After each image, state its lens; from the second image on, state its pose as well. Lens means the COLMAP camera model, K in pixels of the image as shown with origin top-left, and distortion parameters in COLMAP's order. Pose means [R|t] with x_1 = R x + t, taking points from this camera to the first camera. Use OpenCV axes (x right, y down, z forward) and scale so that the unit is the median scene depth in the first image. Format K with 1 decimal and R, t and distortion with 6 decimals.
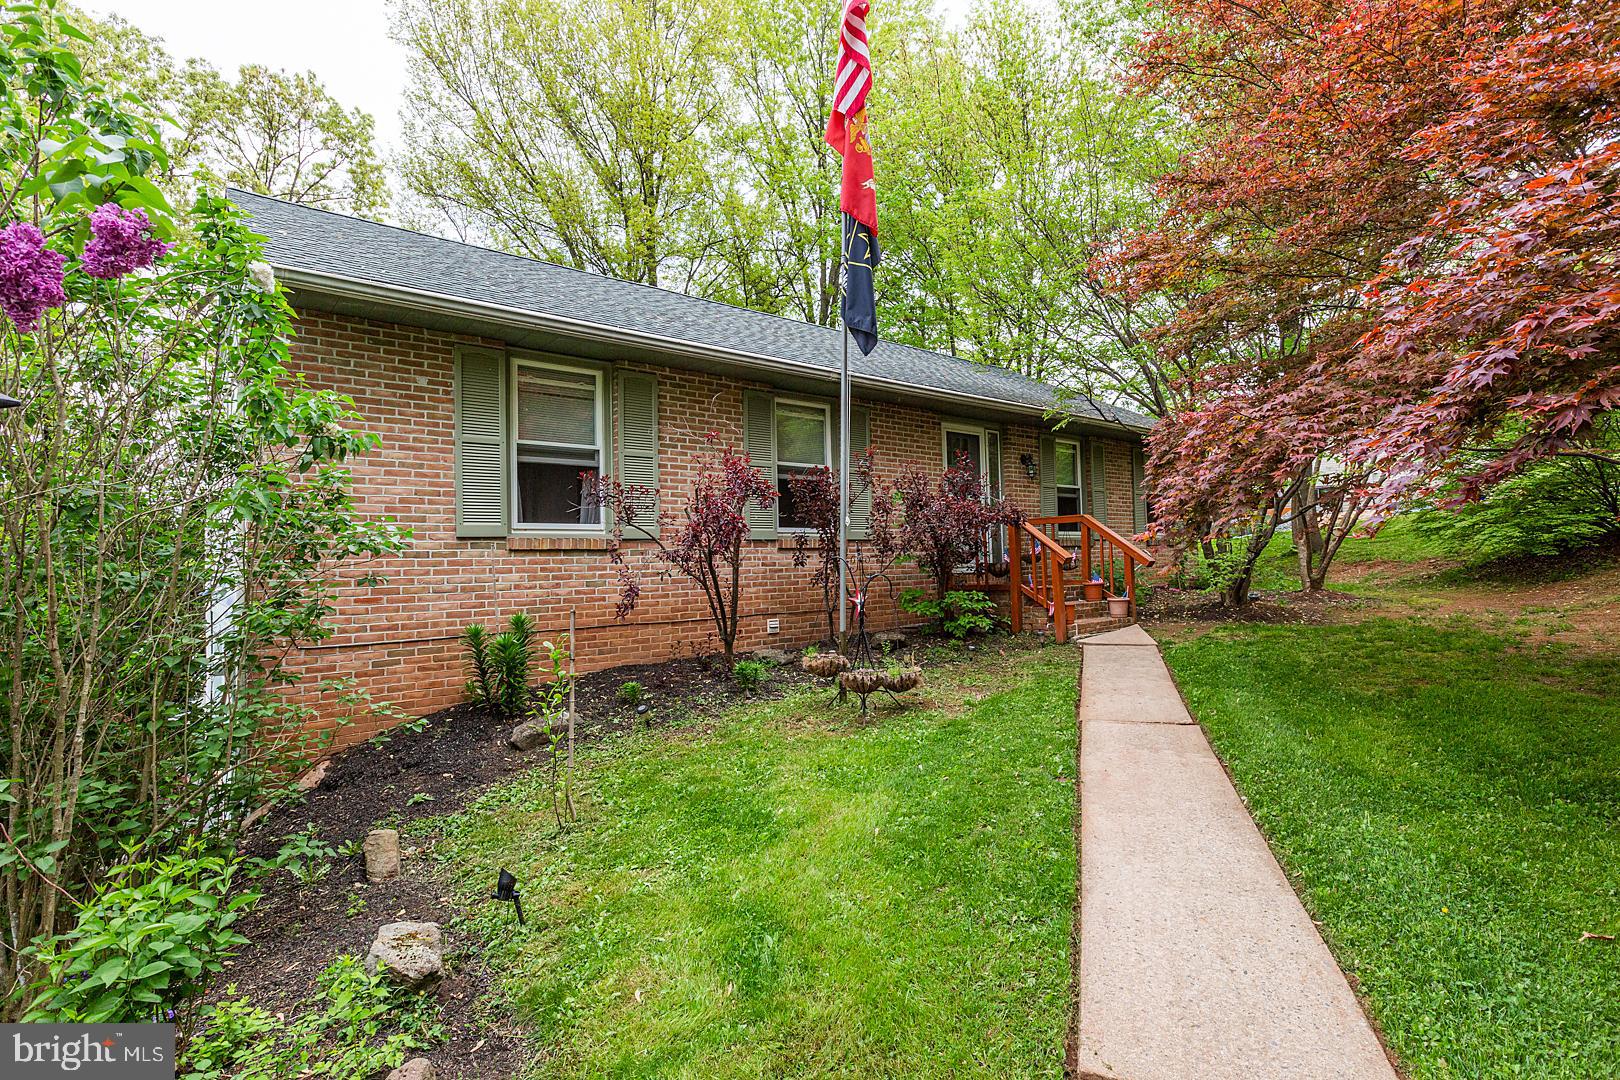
lens RADIAL K [[759.0, 0, 811.6], [0, 759.0, 525.8], [0, 0, 1]] dist [0.000416, 0.000627]
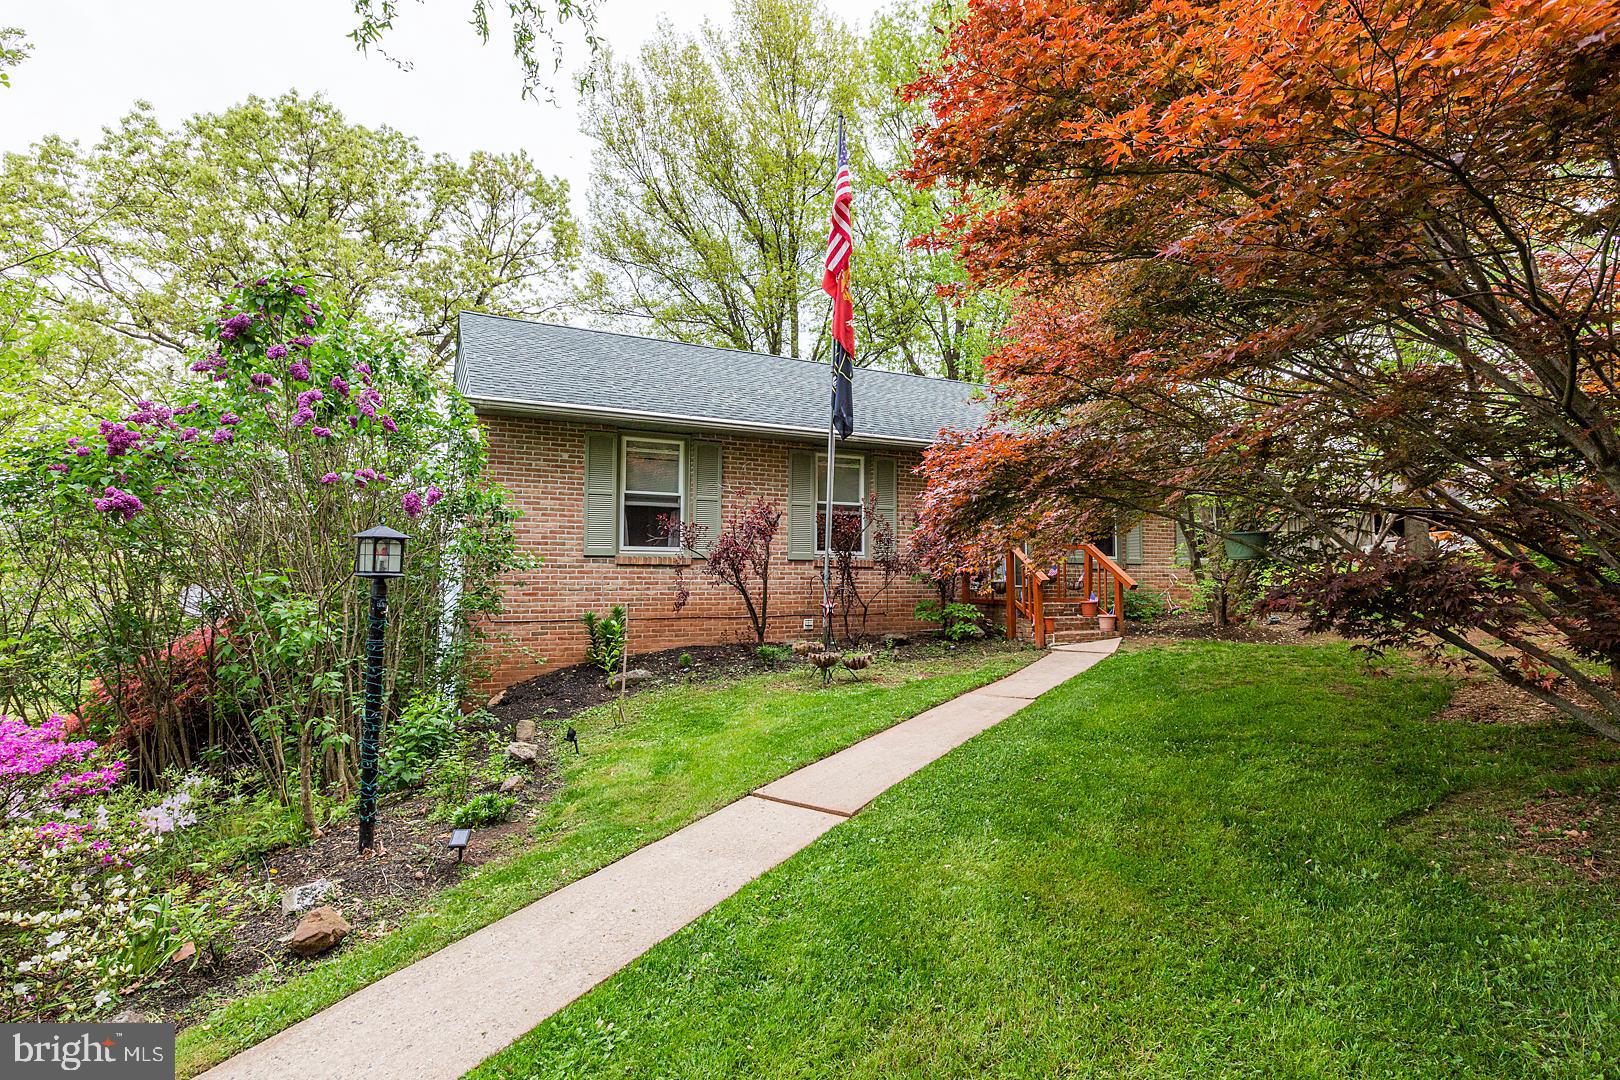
lens RADIAL K [[759.0, 0, 811.6], [0, 759.0, 525.8], [0, 0, 1]] dist [0.000416, 0.000627]
pose [[0.976955, 0.016297, -0.212822, 0.294182], [-0.018652, 0.999785, -0.009060, -0.037197], [0.212629, 0.012821, 0.977049, -0.389182]]
